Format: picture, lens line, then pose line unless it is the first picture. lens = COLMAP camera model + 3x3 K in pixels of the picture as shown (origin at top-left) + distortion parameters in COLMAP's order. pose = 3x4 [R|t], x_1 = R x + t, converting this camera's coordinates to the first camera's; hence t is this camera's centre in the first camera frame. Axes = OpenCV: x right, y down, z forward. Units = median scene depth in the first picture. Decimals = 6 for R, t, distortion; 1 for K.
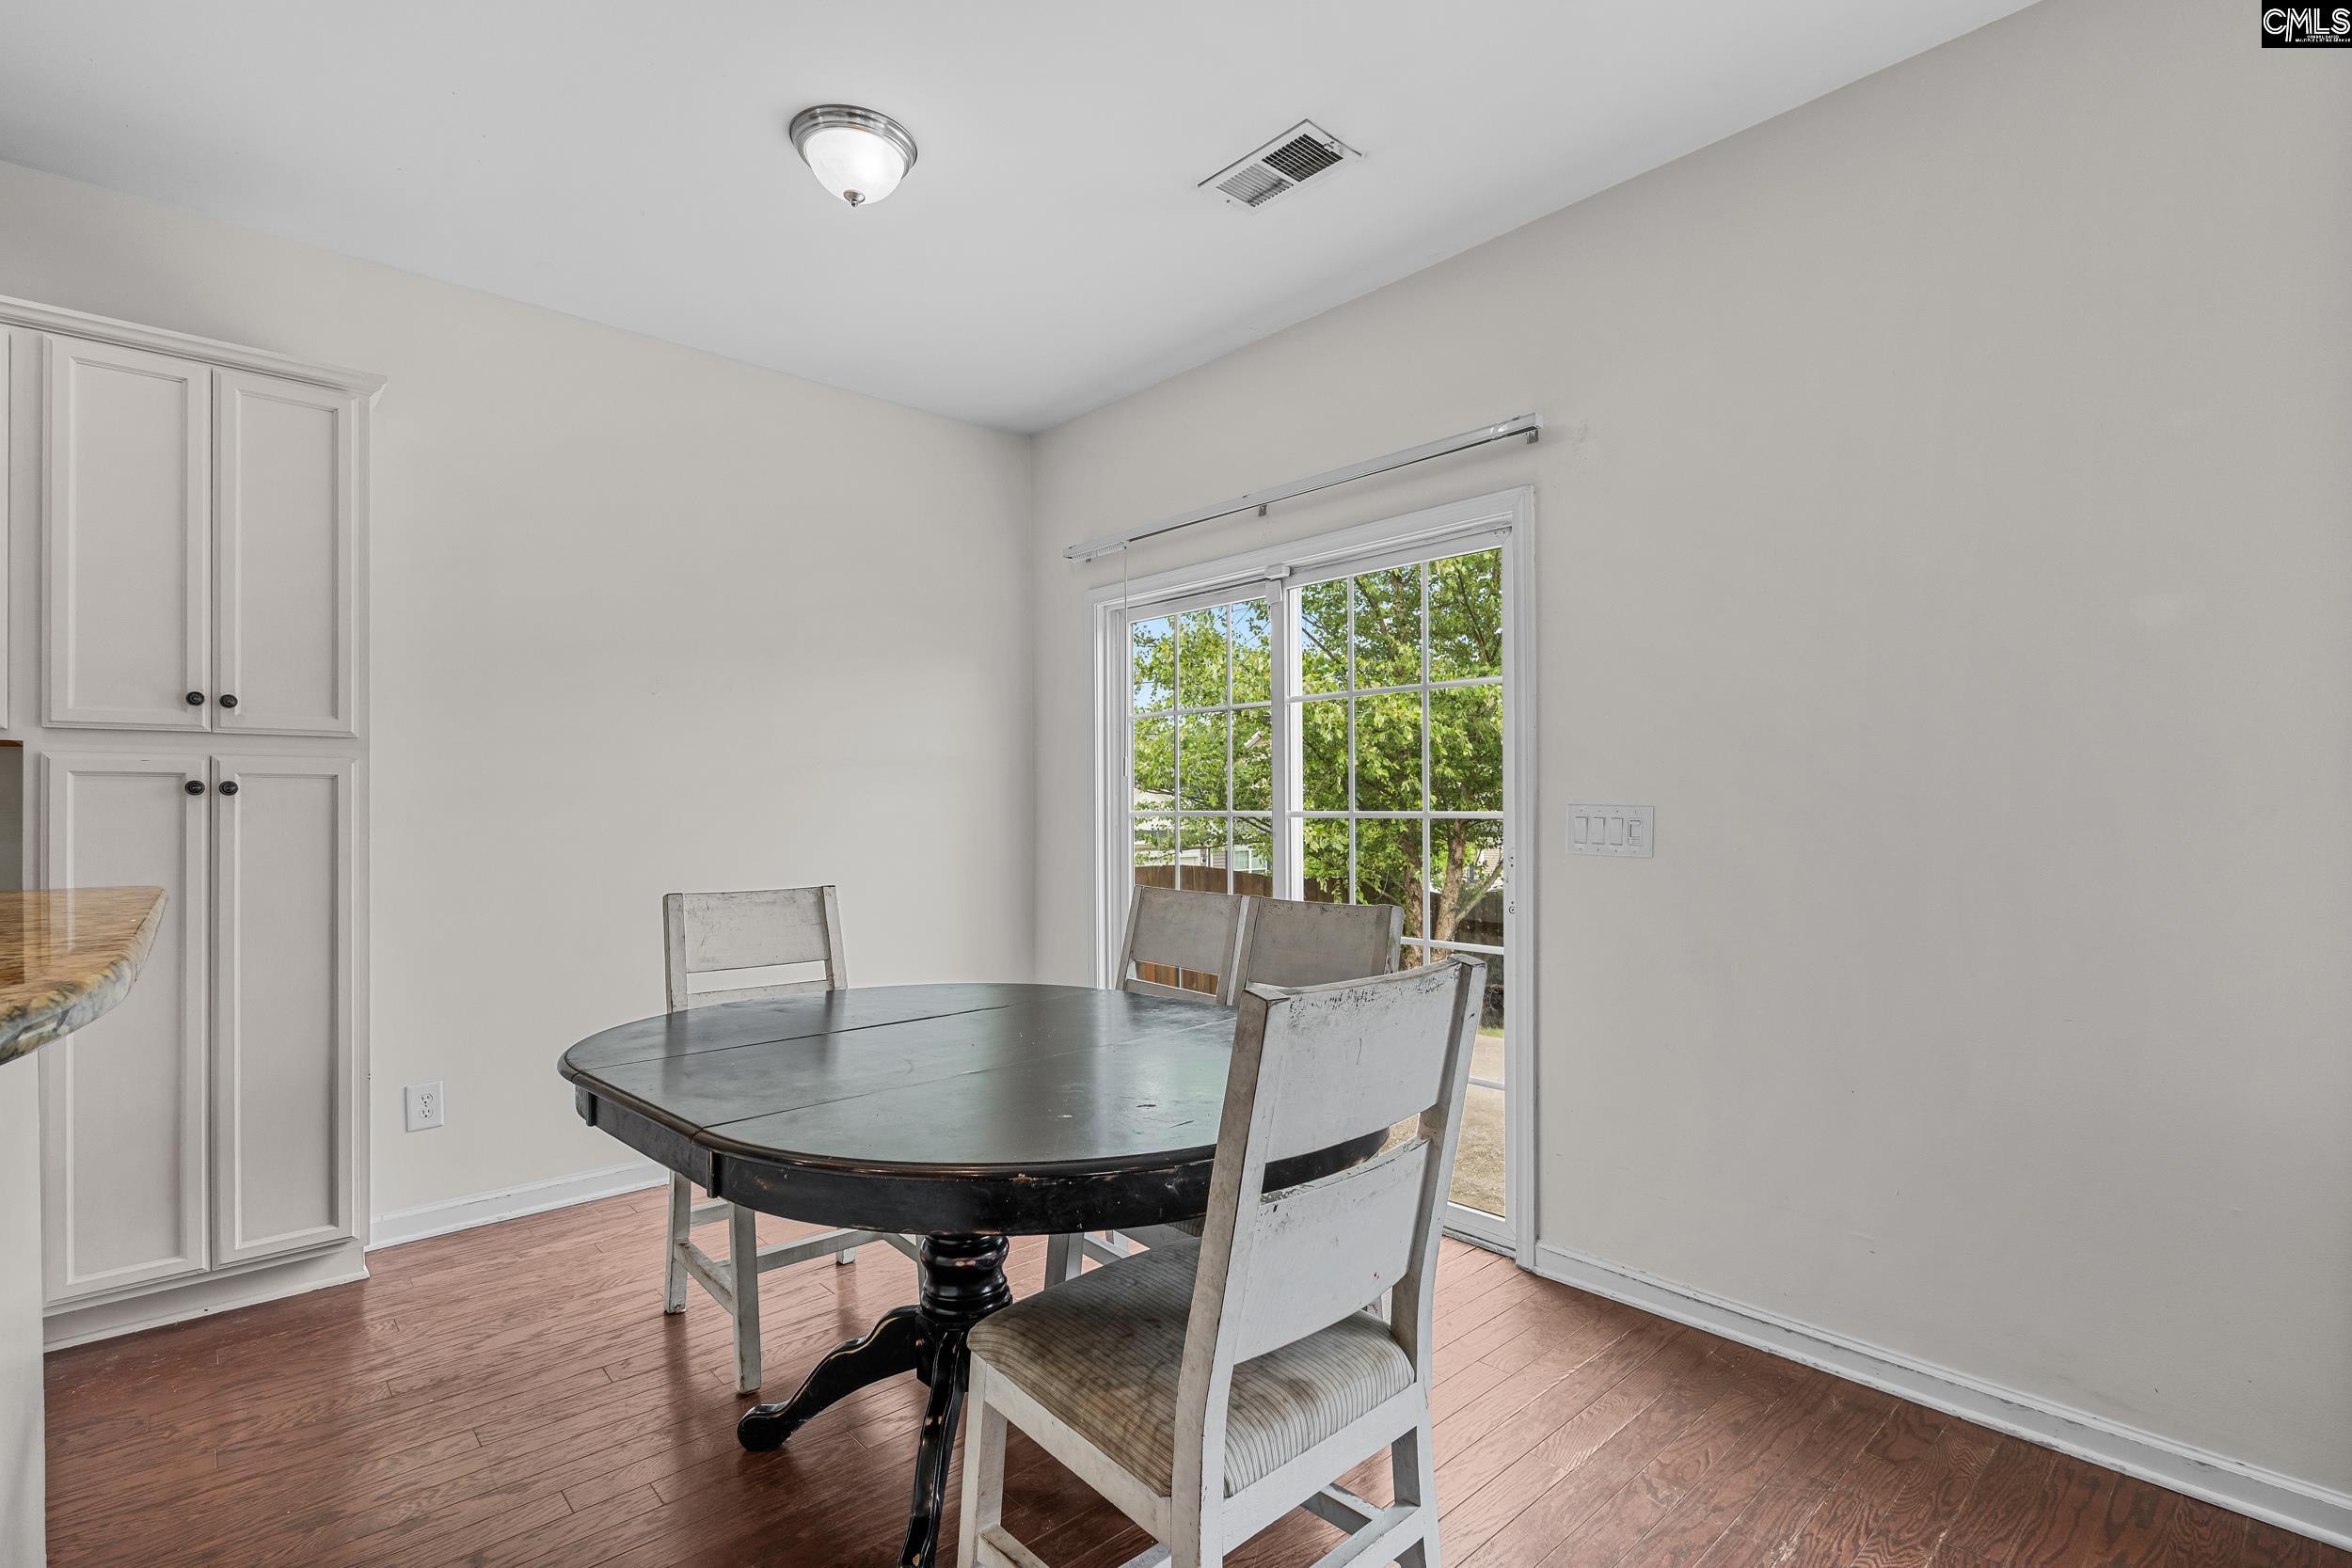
lens RADIAL K [[1086.4, 0, 1179.6], [0, 1086.4, 801.1], [0, 0, 1]] dist [-0.007297, 0.000627]
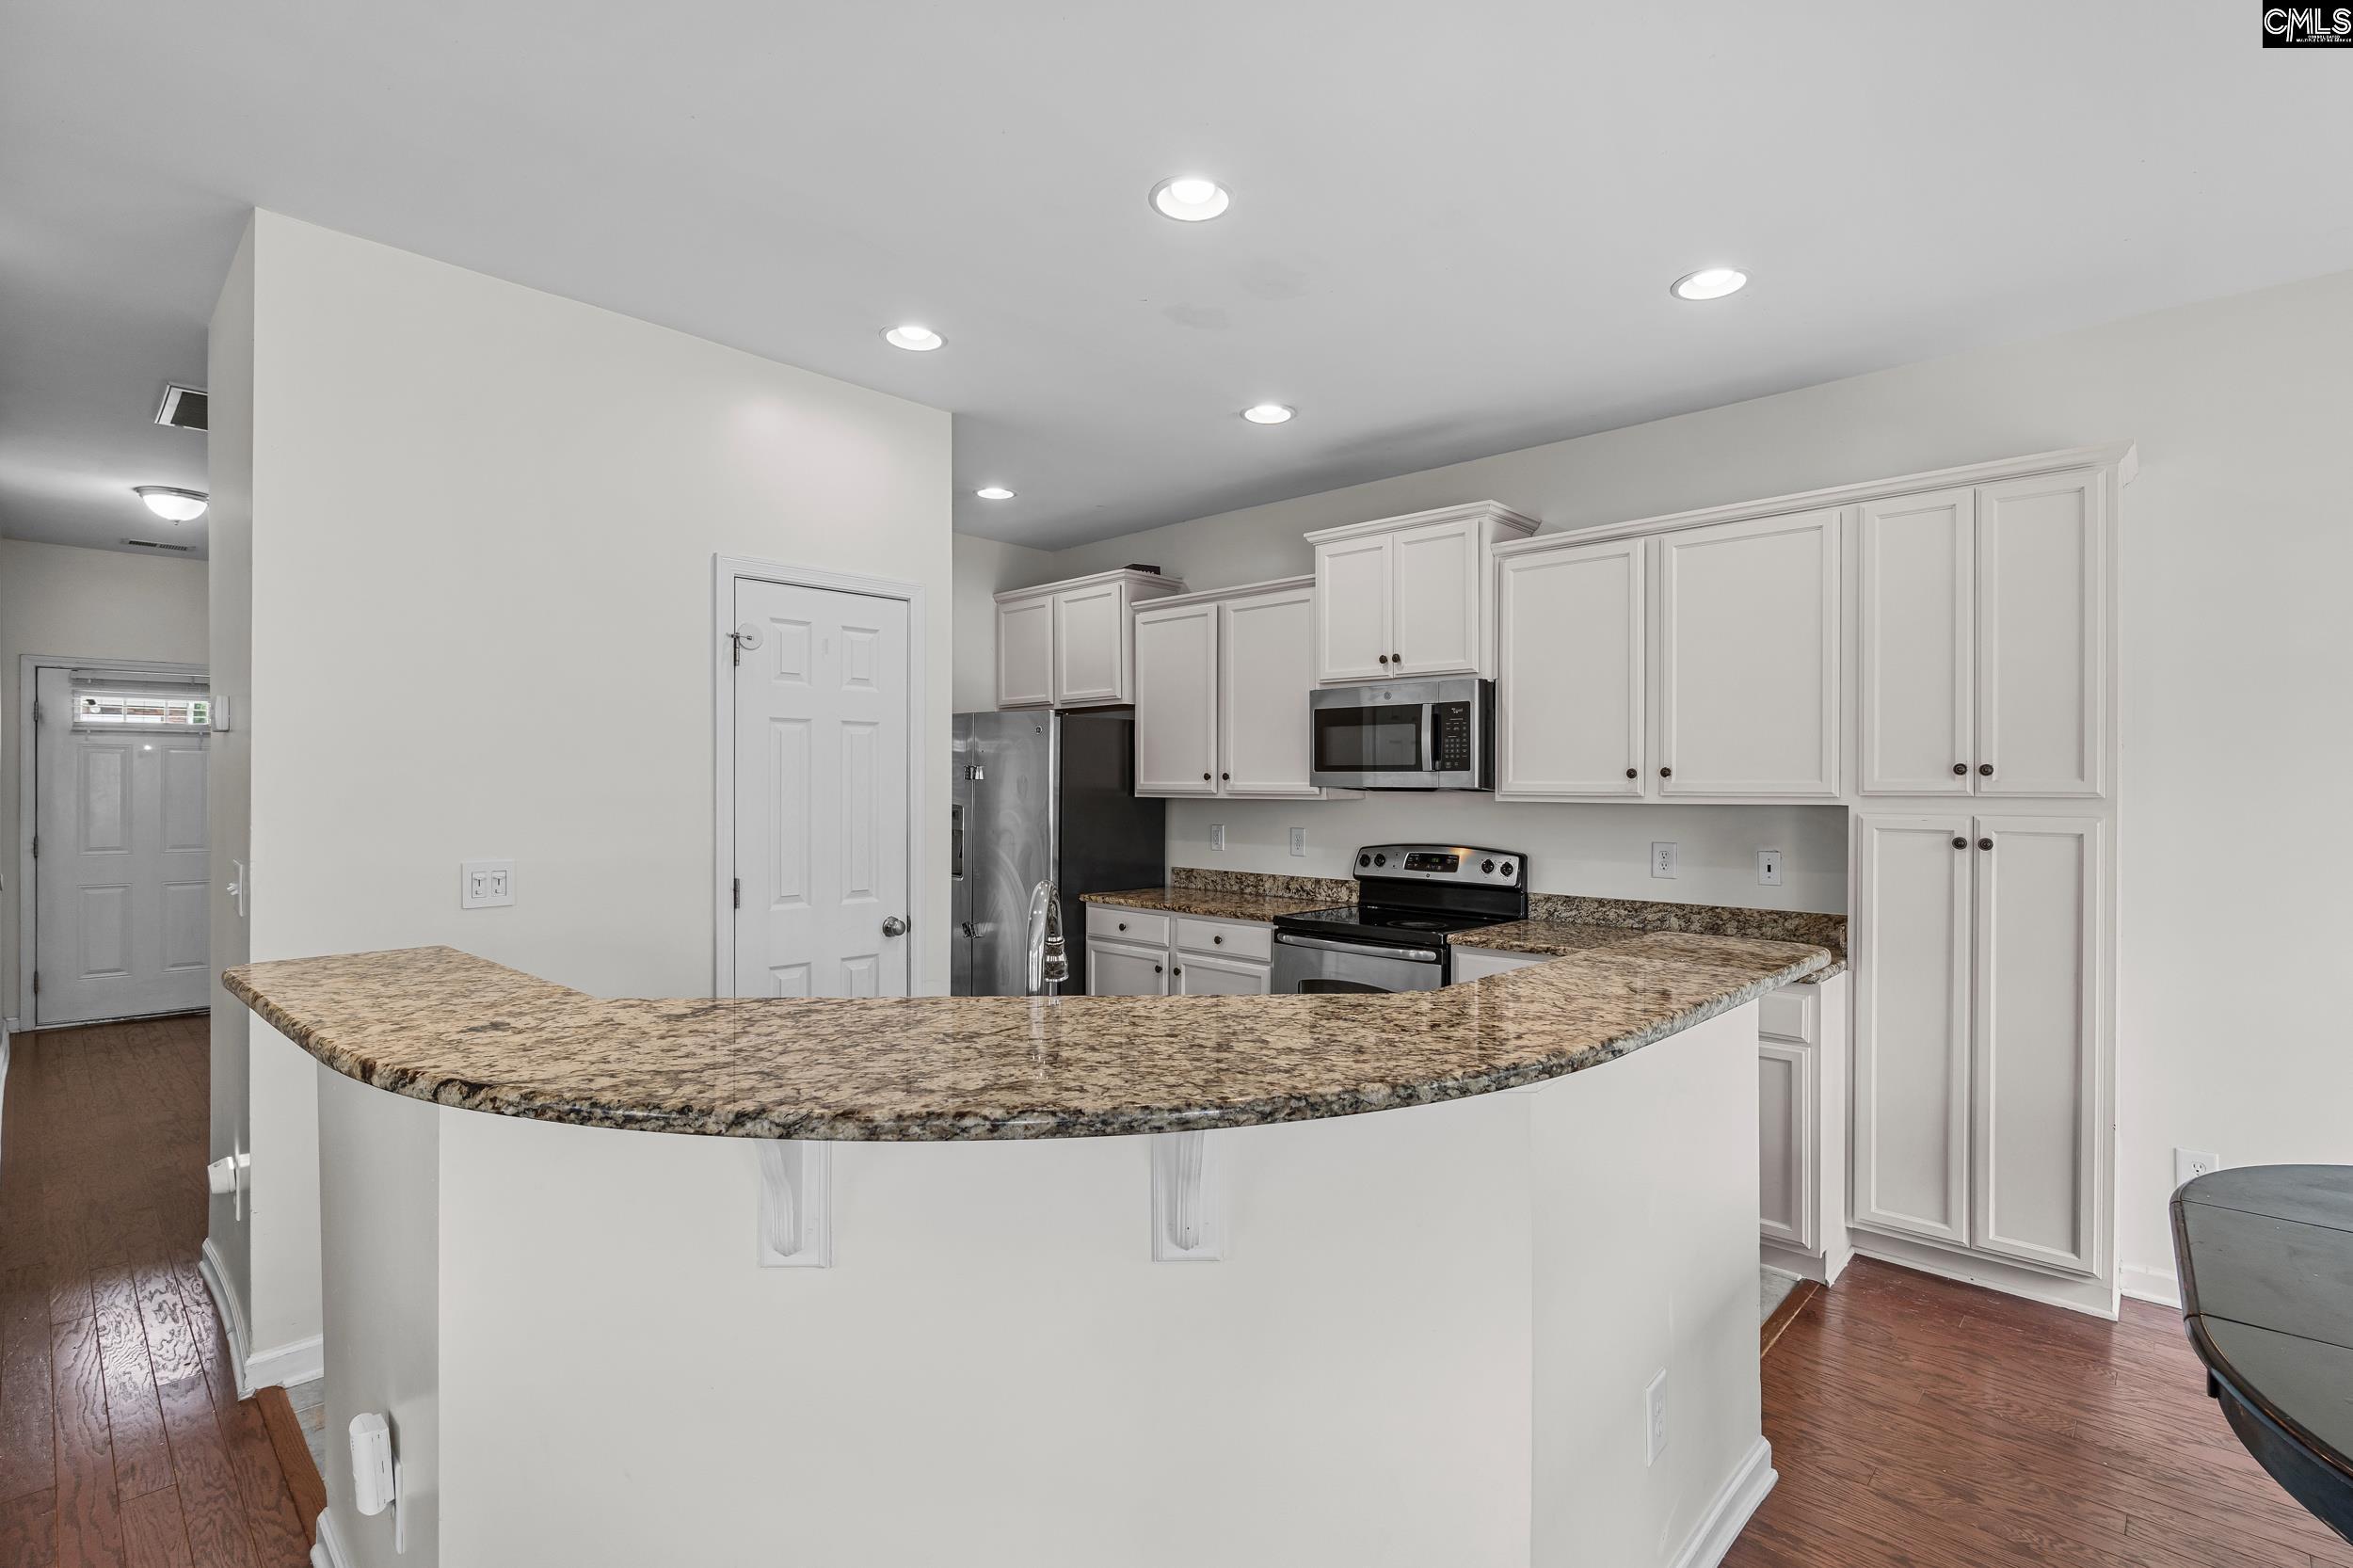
lens RADIAL K [[1086.9, 0, 1176.8], [0, 1086.9, 786.5], [0, 0, 1]] dist [-0.007297, 0.000627]
pose [[0.067931, 0.007520, -0.997662, 0.229690], [0.004085, 0.999961, 0.007815, -0.086995], [0.997682, -0.004606, 0.067898, 0.045599]]
